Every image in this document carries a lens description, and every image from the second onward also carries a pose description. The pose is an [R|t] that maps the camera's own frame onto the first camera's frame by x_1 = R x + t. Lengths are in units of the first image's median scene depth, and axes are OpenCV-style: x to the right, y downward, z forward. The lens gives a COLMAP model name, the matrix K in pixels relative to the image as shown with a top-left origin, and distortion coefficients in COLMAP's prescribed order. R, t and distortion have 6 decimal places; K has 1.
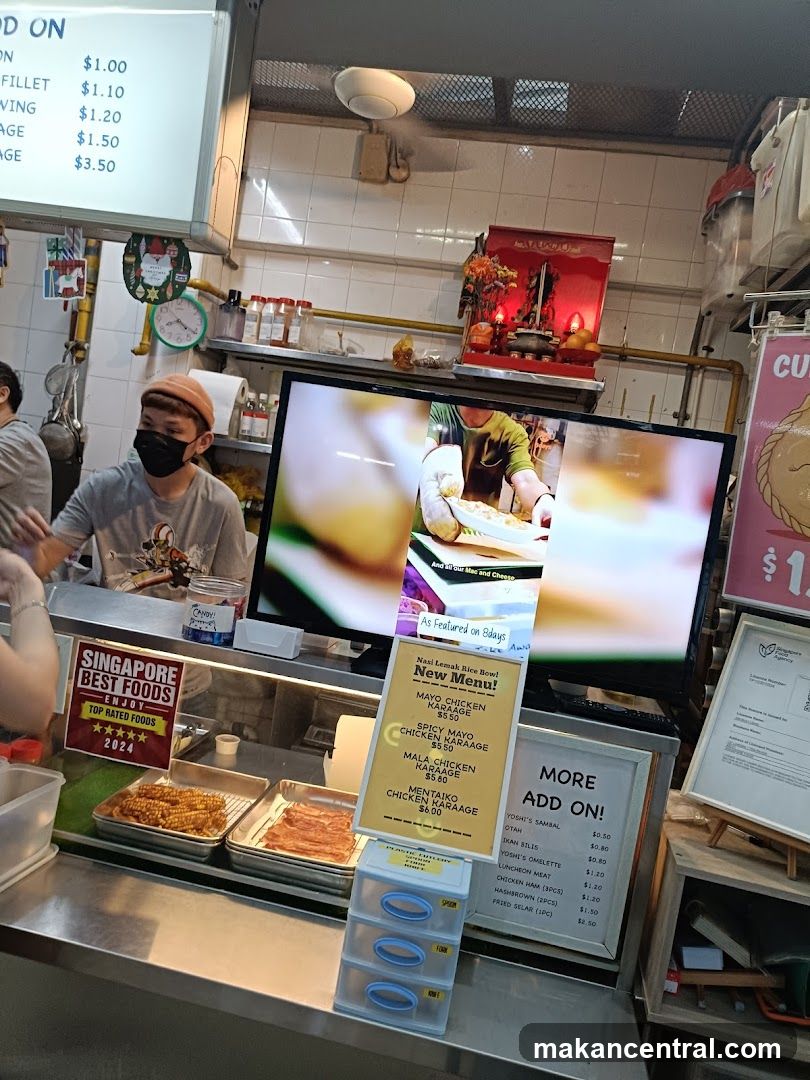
lens RADIAL K [[878.0, 0, 405.0], [0, 878.0, 540.0], [0, 0, 1]] dist [0.067650, -0.002417]
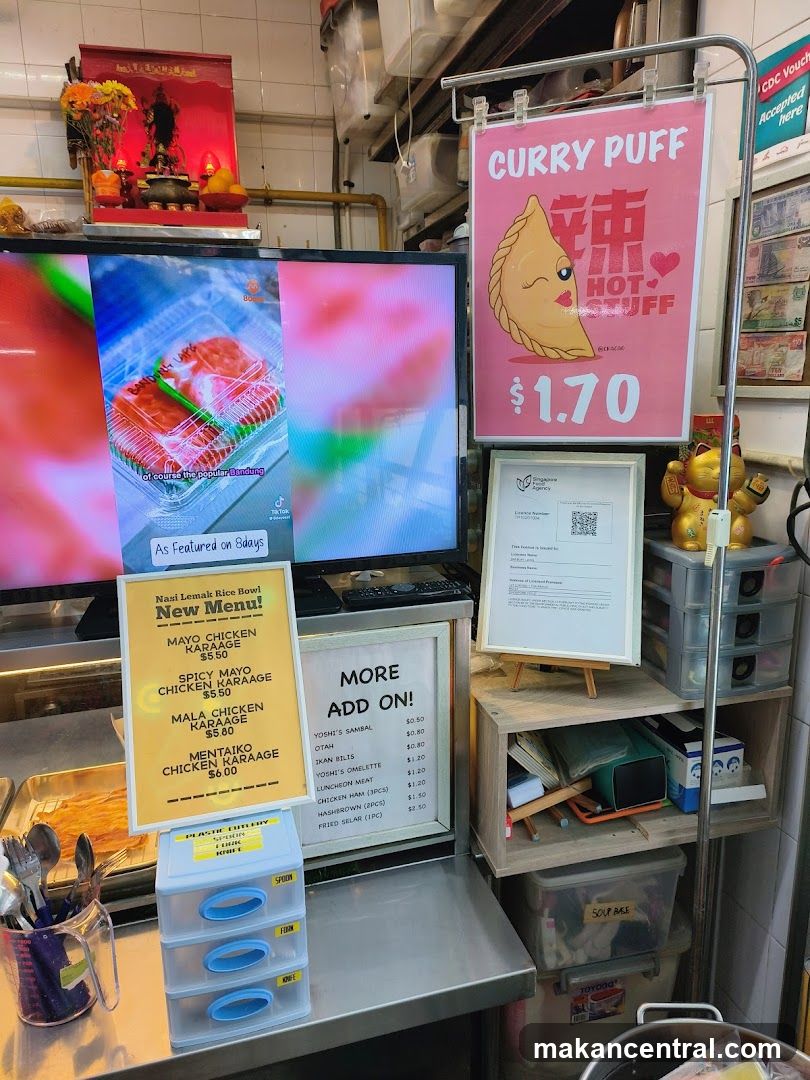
lens RADIAL K [[752.2, 0, 405.5], [0, 752.2, 521.2], [0, 0, 1]] dist [0.060540, -0.002798]
pose [[0.894431, -0.260502, 0.363500, -0.009337], [0.197109, 0.959253, 0.202441, -0.016622], [-0.401425, -0.109420, 0.909332, 0.189852]]
